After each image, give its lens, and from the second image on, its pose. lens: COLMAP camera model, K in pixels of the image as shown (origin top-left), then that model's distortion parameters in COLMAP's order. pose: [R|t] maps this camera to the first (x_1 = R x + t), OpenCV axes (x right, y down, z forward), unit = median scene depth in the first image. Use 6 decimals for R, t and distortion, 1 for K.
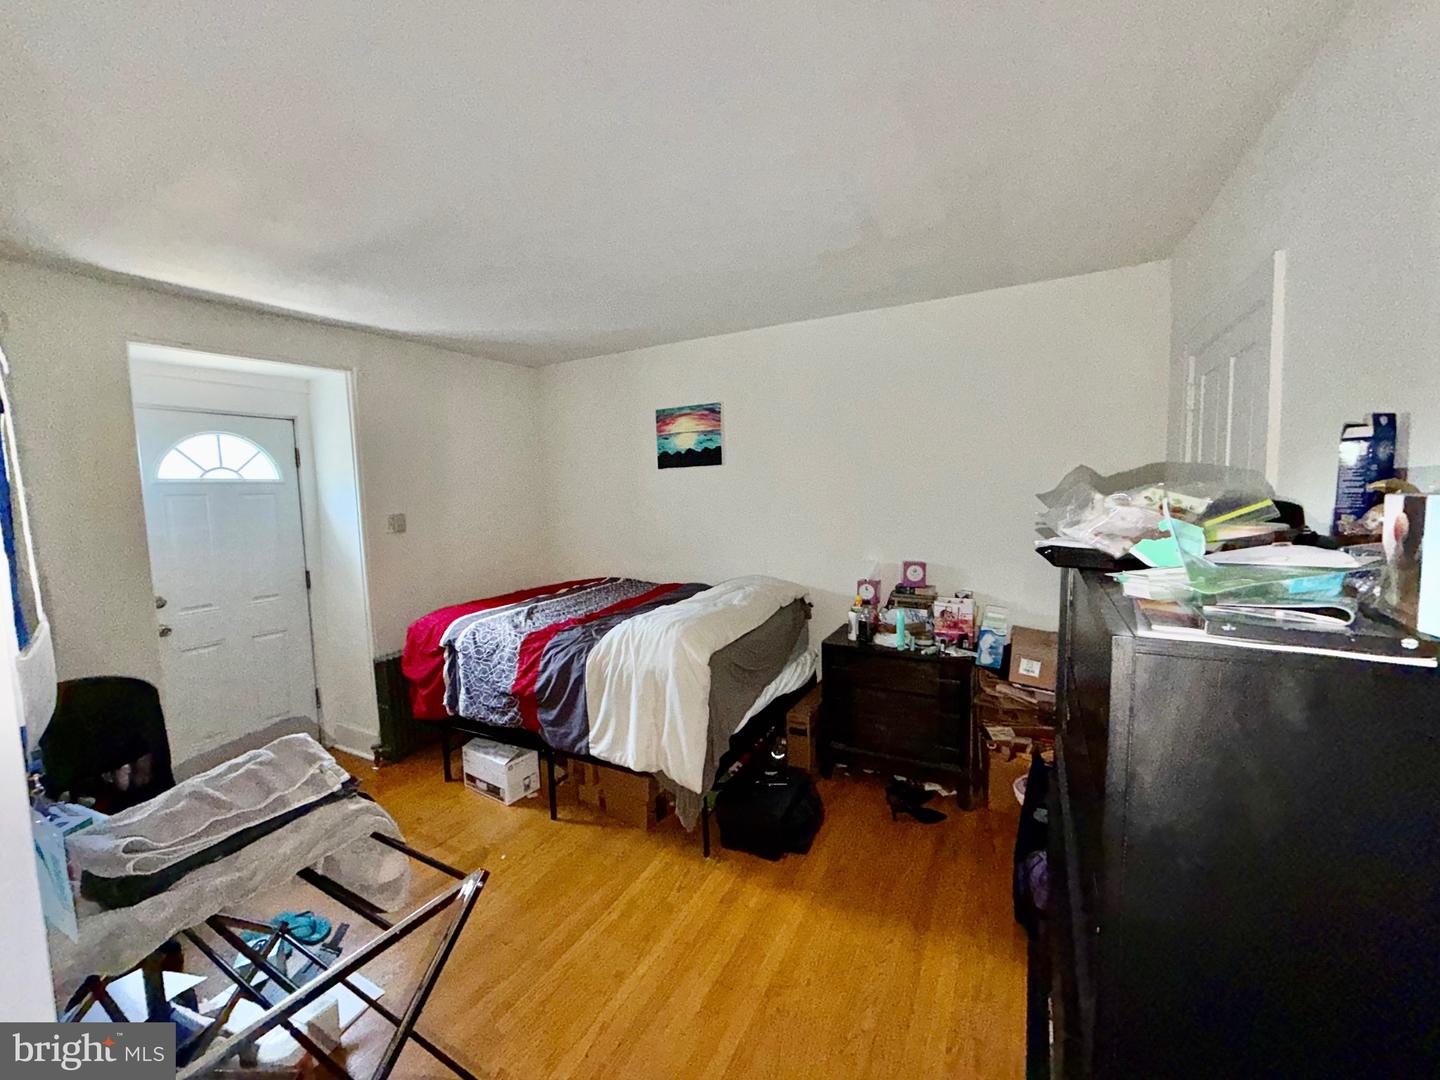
lens RADIAL K [[575.7, 0, 718.1], [0, 575.7, 536.2], [0, 0, 1]] dist [0.001675, -0.001230]
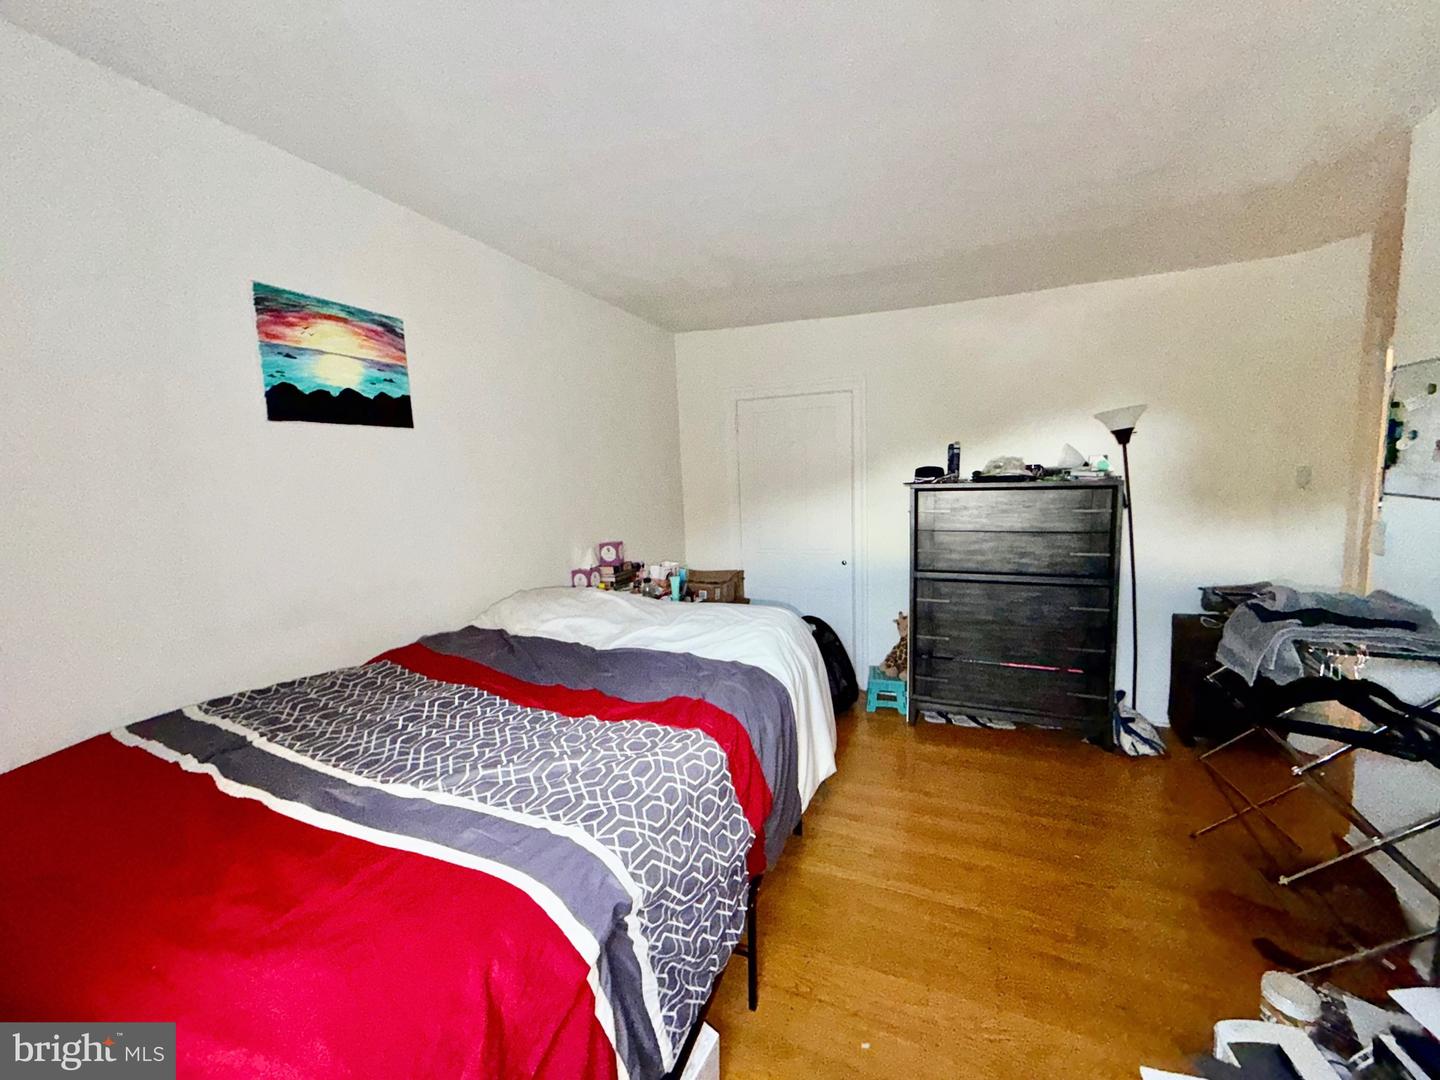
lens RADIAL K [[575.7, 0, 725.6], [0, 575.7, 535.0], [0, 0, 1]] dist [0.001675, -0.001230]
pose [[-0.090614, -0.081460, 0.992549, -0.808949], [0.108980, 0.989853, 0.091188, -0.046073], [-0.989905, 0.116431, -0.080817, 0.983815]]
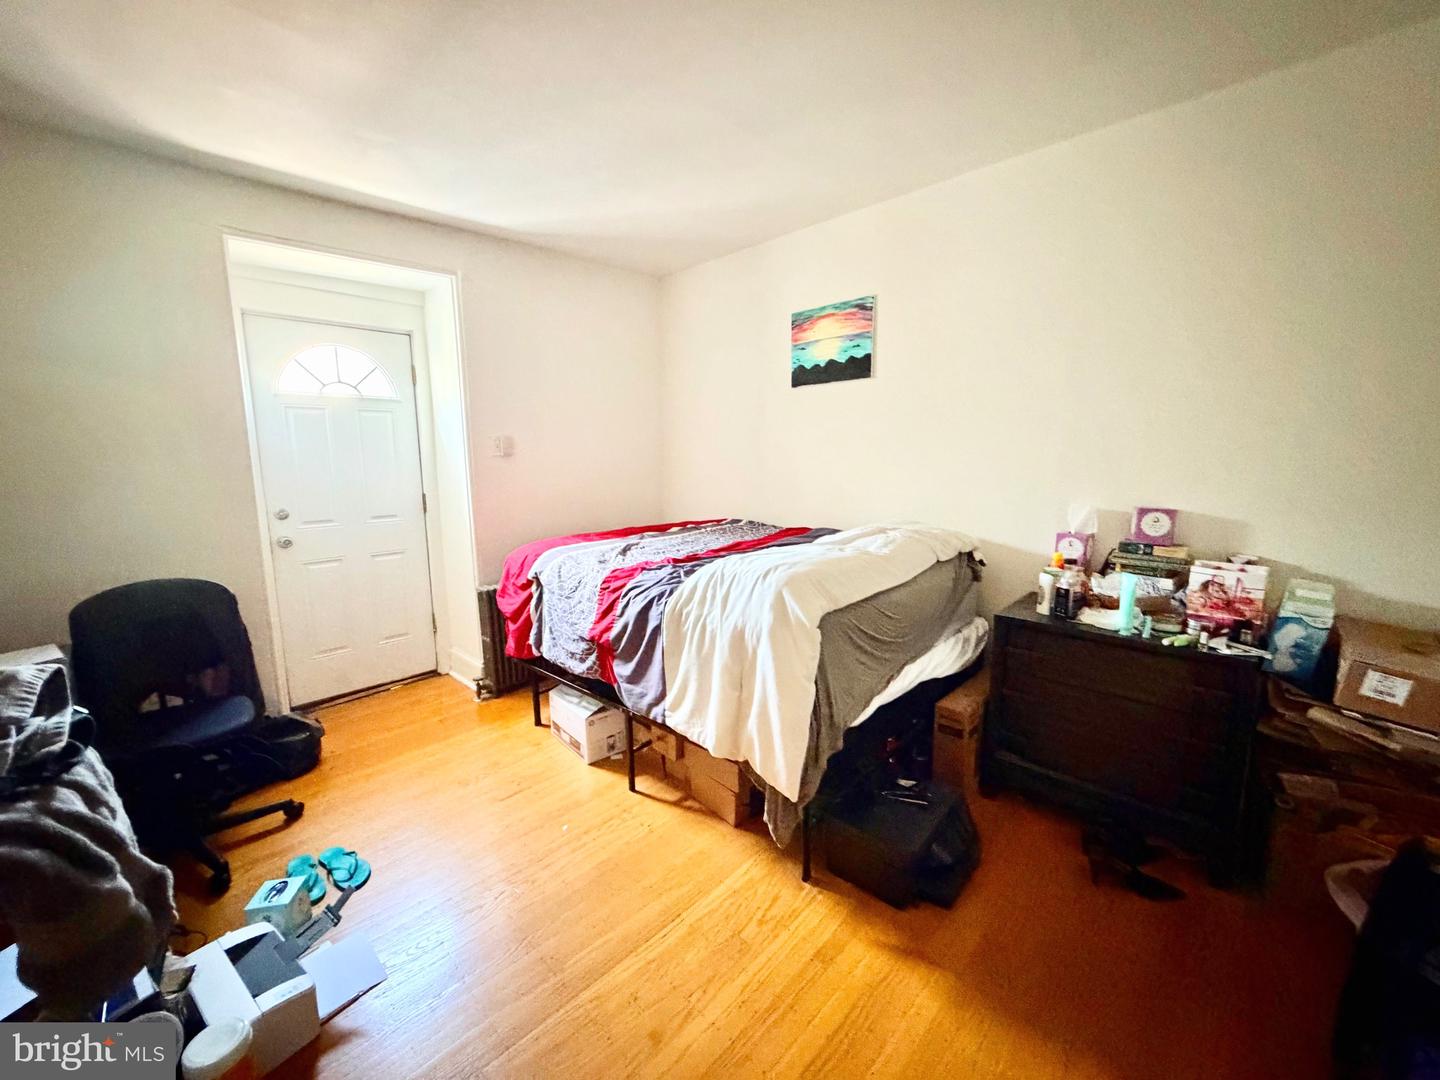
lens RADIAL K [[575.7, 0, 715.0], [0, 575.7, 537.7], [0, 0, 1]] dist [0.001675, -0.001230]
pose [[0.958956, 0.054696, -0.278230, 0.043310], [-0.035151, 0.996582, 0.074759, 0.053313], [0.281368, -0.061911, 0.957601, 0.241108]]
